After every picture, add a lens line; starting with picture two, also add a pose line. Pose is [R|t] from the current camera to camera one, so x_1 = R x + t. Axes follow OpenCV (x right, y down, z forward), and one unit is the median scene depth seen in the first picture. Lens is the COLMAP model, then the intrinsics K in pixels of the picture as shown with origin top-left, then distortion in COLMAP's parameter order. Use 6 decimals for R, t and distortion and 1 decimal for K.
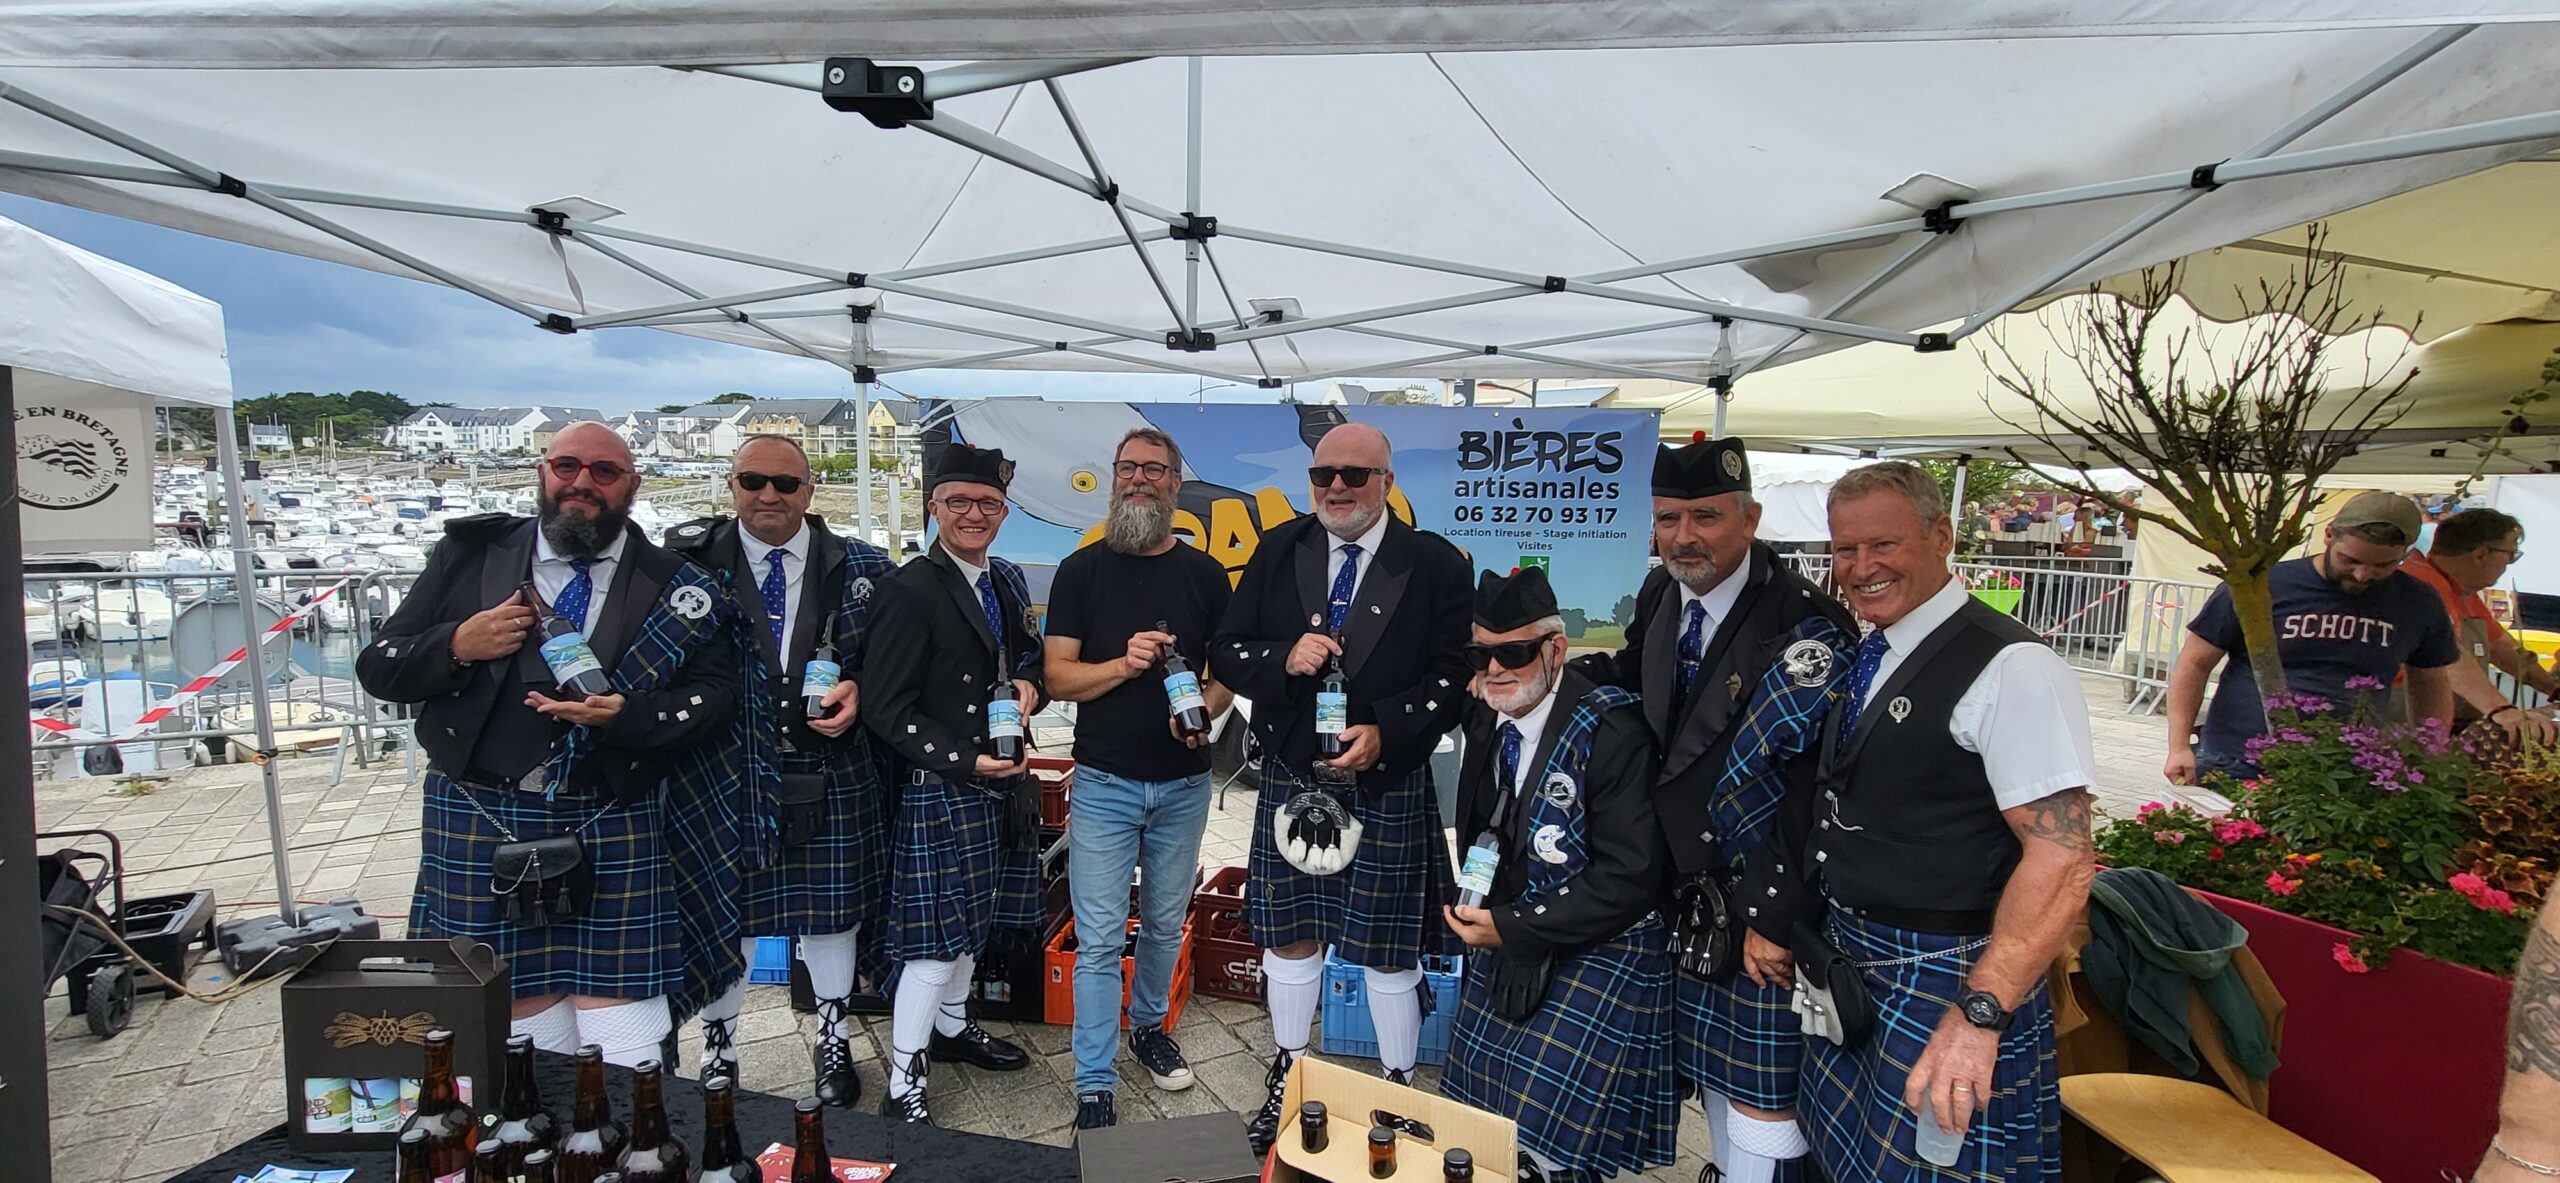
lens RADIAL K [[1147.8, 0, 1273.2], [0, 1147.8, 649.6], [0, 0, 1]] dist [-0.001601, 0.000444]
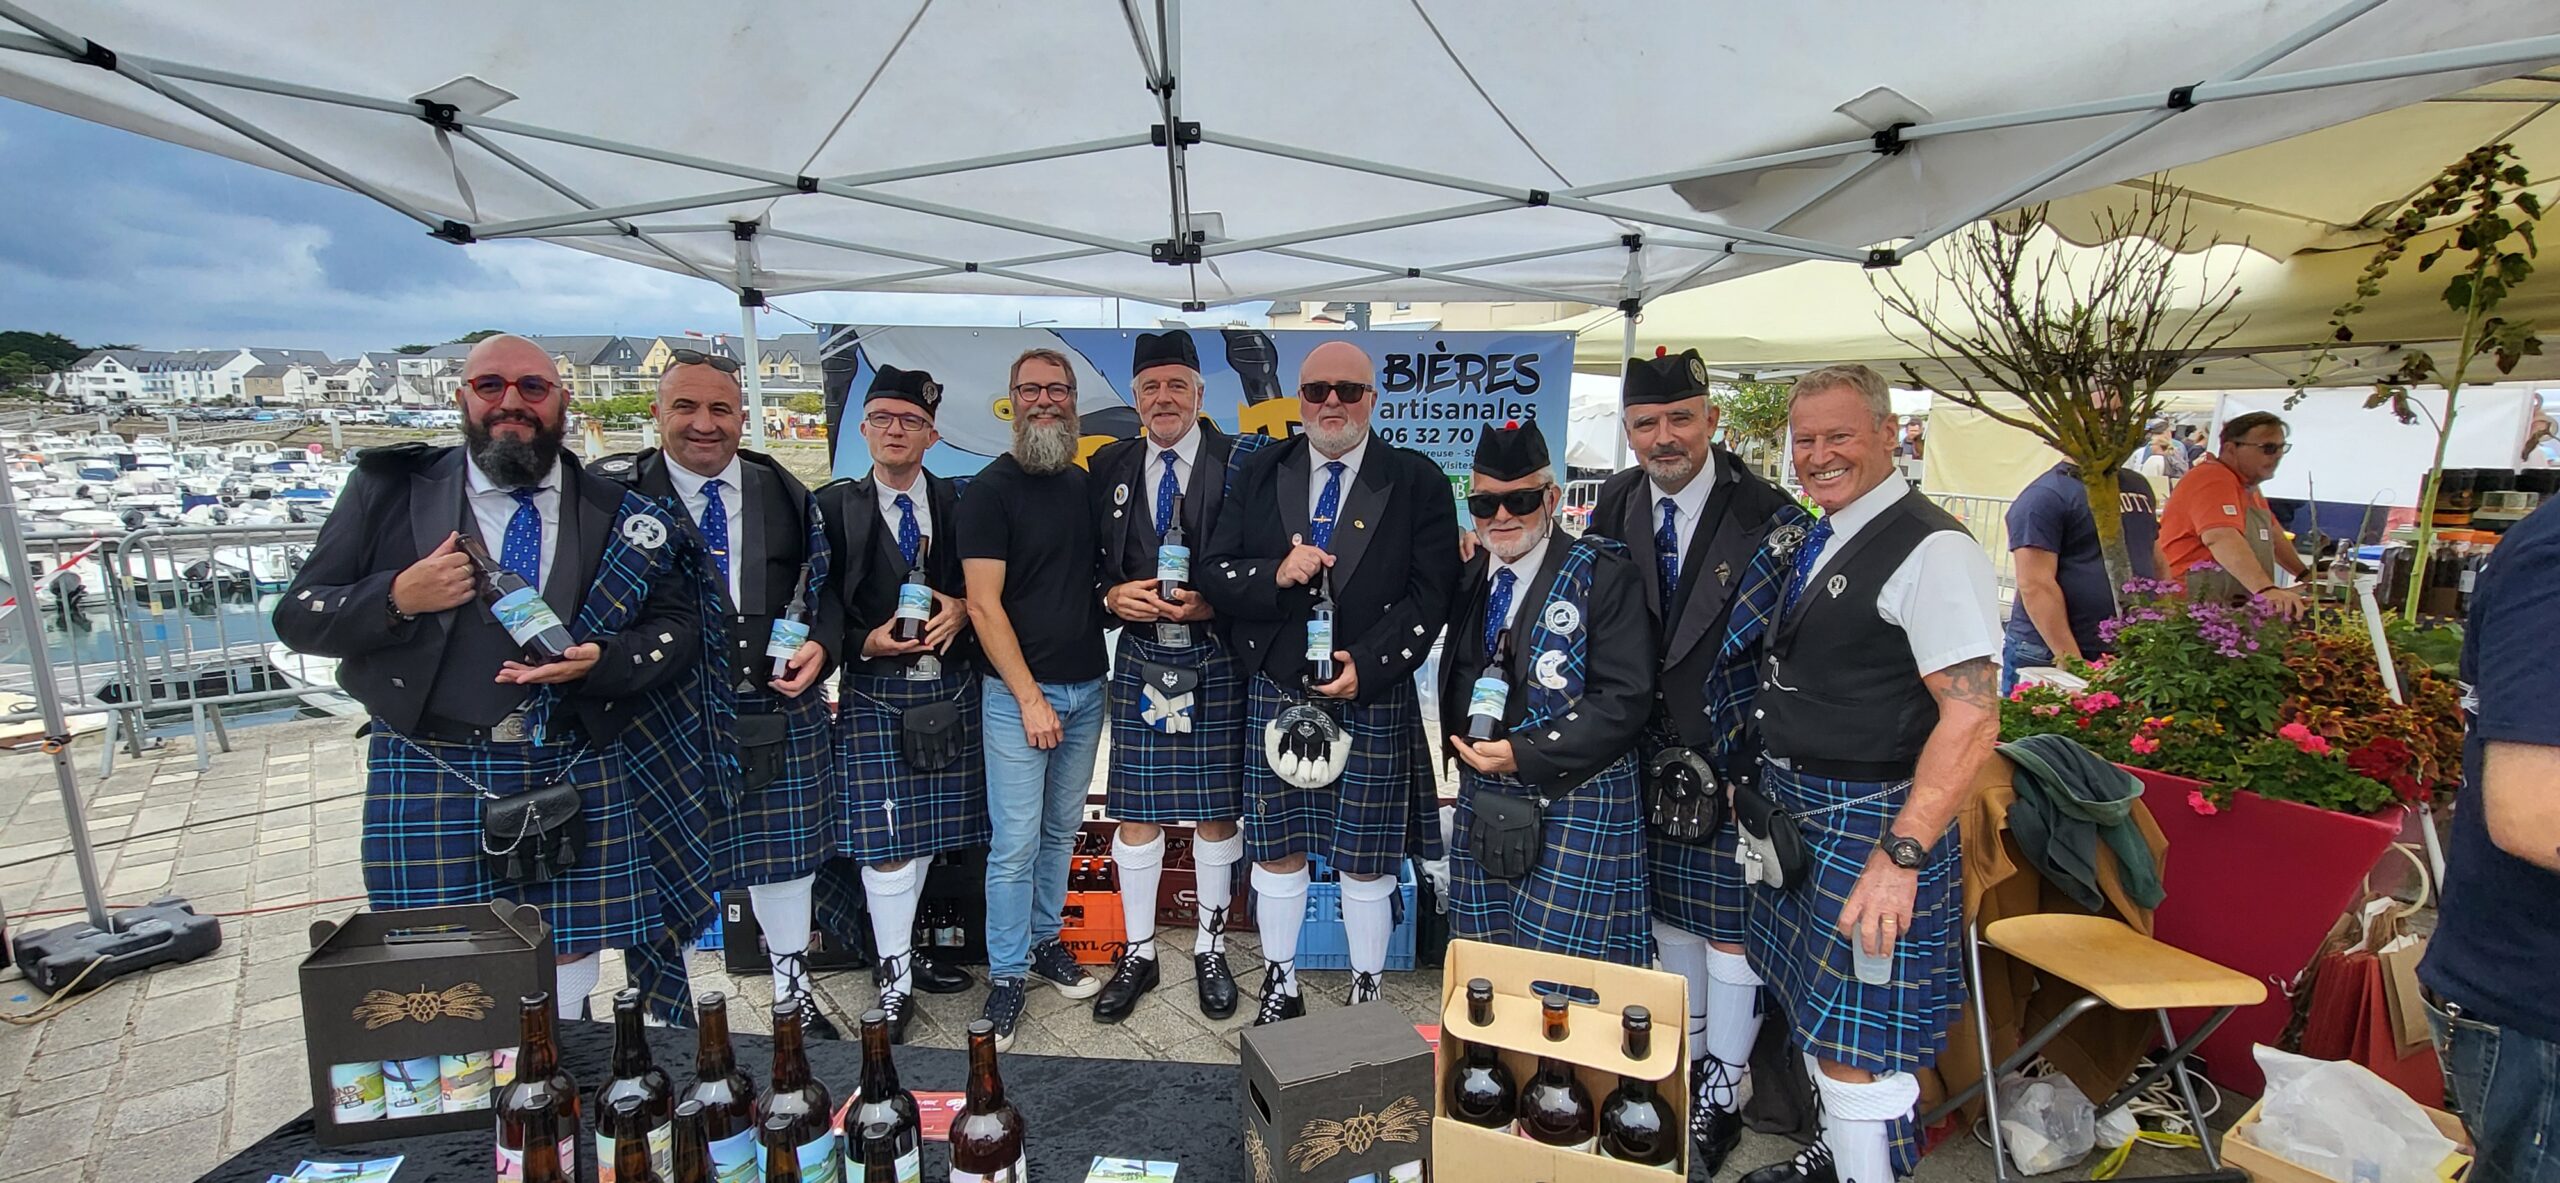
lens RADIAL K [[1148.1, 0, 1274.8], [0, 1148.1, 648.9], [0, 0, 1]] dist [-0.003518, 0.001351]
pose [[0.987493, -0.045075, 0.151080, -0.136371], [0.037438, 0.997891, 0.053019, 0.015444], [-0.153152, -0.046700, 0.987099, 0.006263]]
